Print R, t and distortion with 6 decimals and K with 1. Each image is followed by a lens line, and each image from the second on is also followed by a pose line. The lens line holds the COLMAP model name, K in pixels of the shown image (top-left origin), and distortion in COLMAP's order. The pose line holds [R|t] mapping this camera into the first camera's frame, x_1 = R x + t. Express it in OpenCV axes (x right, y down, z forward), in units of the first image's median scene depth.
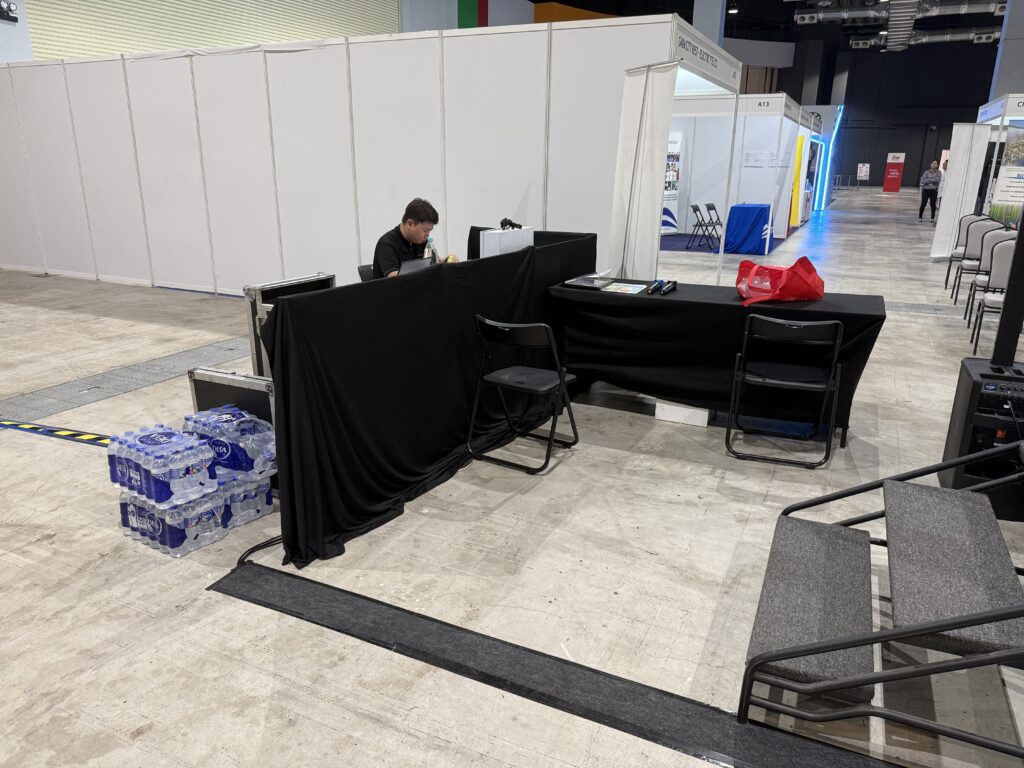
lens RADIAL K [[722.9, 0, 512.0], [0, 722.9, 384.0], [0, 0, 1]] dist [0.007084, -0.008248]
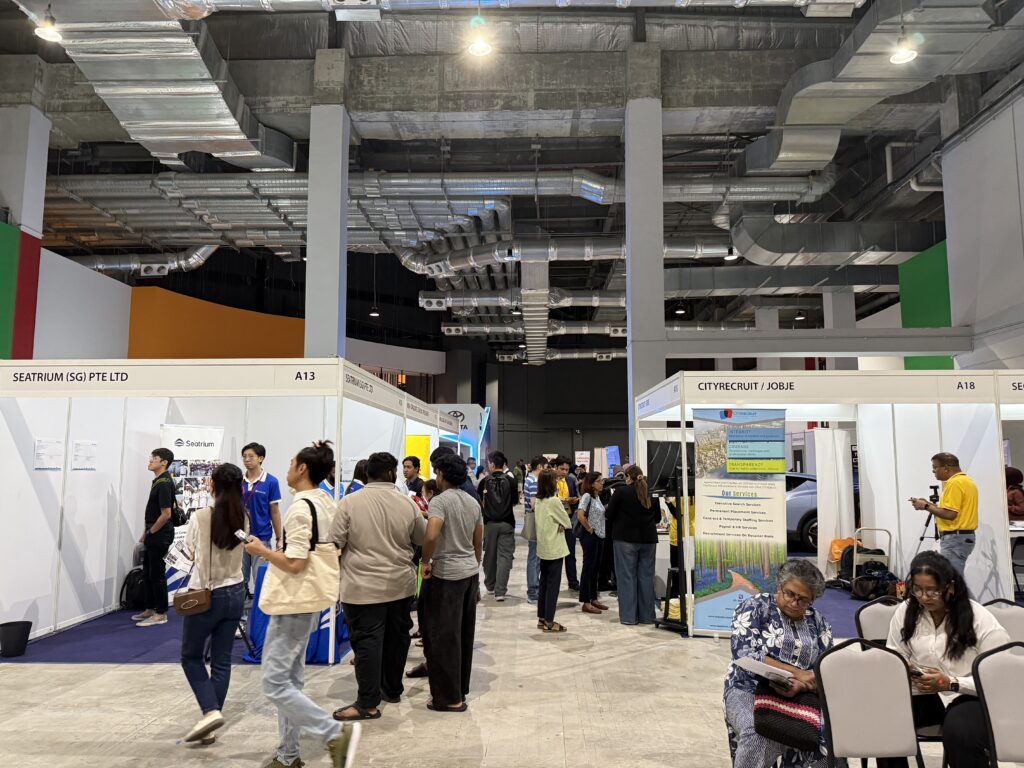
lens RADIAL K [[722.9, 0, 512.0], [0, 722.9, 384.0], [0, 0, 1]] dist [0.007084, -0.008248]
pose [[0.915634, 0.031218, 0.400799, 0.079865], [0.129923, 0.920500, -0.368510, -0.047977], [-0.380440, 0.389493, 0.838785, 0.145209]]
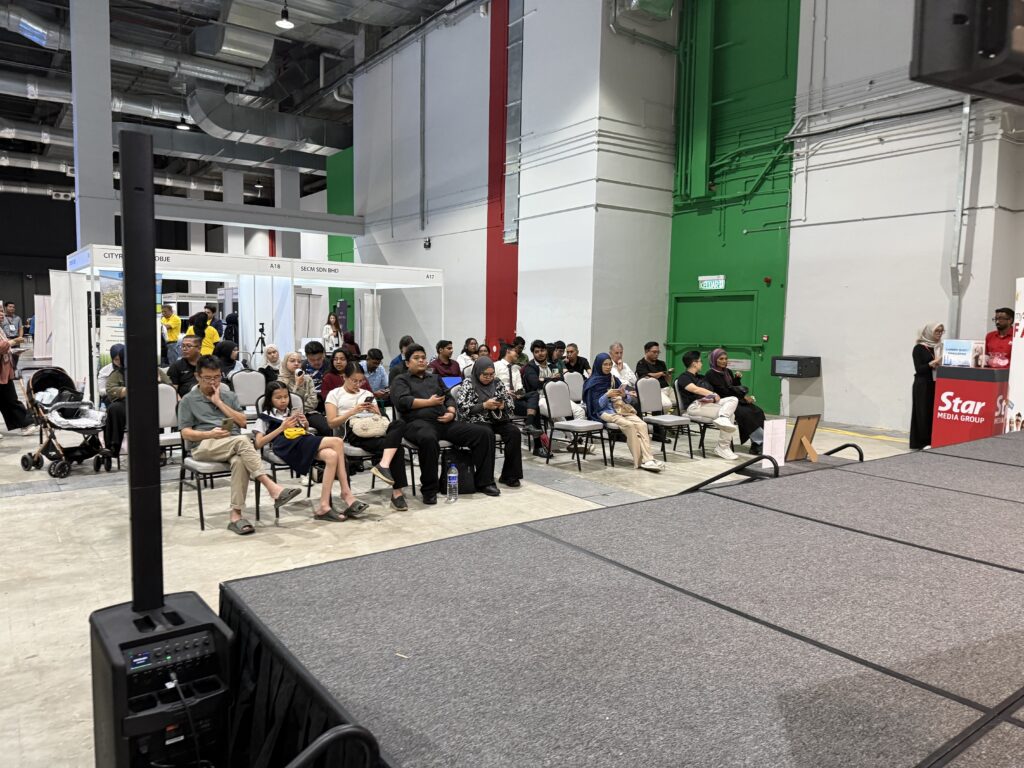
lens RADIAL K [[732.8, 0, 506.4], [0, 732.8, 395.0], [0, 0, 1]] dist [-0.002383, -0.000187]
pose [[0.477782, -0.084775, 0.874378, 0.019880], [0.242854, 0.969290, -0.038724, -0.008203], [-0.844243, 0.230848, 0.483697, 0.026766]]
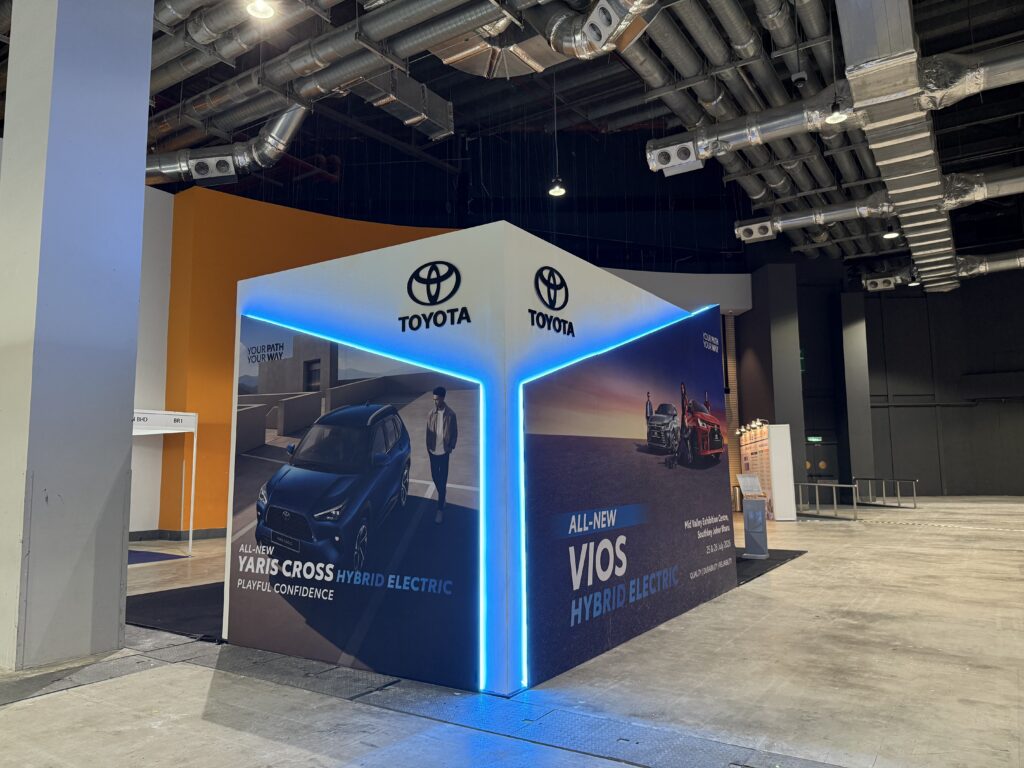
lens RADIAL K [[718.5, 0, 518.6], [0, 718.5, 387.3], [0, 0, 1]] dist [0.044911, -0.055249]
pose [[0.991689, -0.036505, -0.123374, 0.306611], [-0.015465, 0.918130, -0.395977, -0.159262], [0.127728, 0.394594, 0.909935, 0.524039]]
